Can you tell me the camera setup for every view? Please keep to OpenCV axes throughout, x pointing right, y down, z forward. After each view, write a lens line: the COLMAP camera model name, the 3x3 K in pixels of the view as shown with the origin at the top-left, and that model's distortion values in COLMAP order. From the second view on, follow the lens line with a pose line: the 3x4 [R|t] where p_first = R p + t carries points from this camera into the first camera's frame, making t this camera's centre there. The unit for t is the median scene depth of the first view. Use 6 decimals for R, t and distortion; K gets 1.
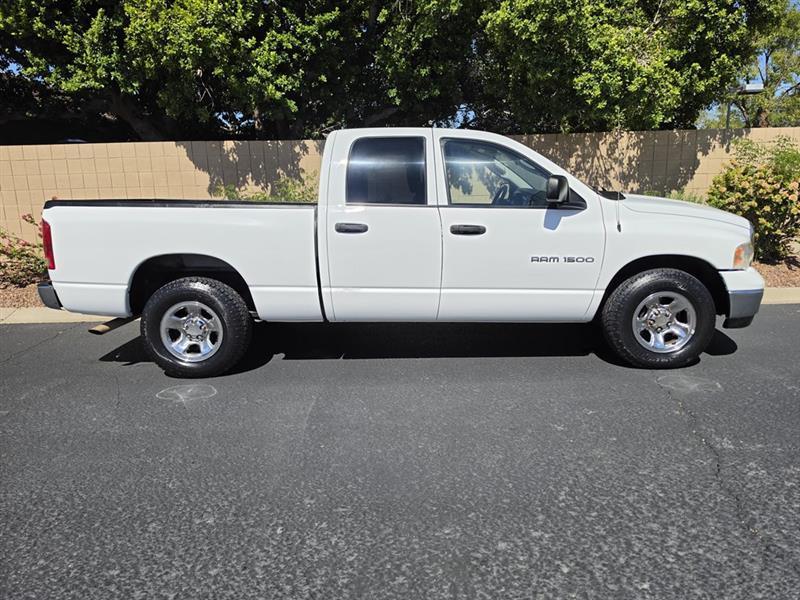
lens RADIAL K [[554.6, 0, 405.3], [0, 554.6, 290.8], [0, 0, 1]] dist [0.007799, -0.026565]
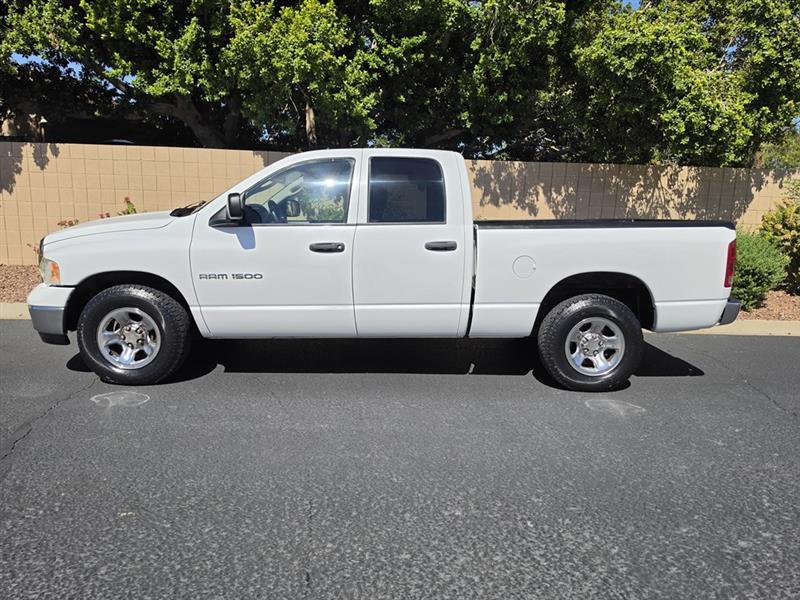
lens RADIAL K [[549.3, 0, 400.0], [0, 549.3, 300.0], [0, 0, 1]] dist [0.019914, -0.039446]
pose [[0.998325, 0.050765, 0.027767, -0.200764], [-0.050521, 0.998679, -0.009403, 0.004398], [-0.028207, 0.007984, 0.999570, -0.032190]]
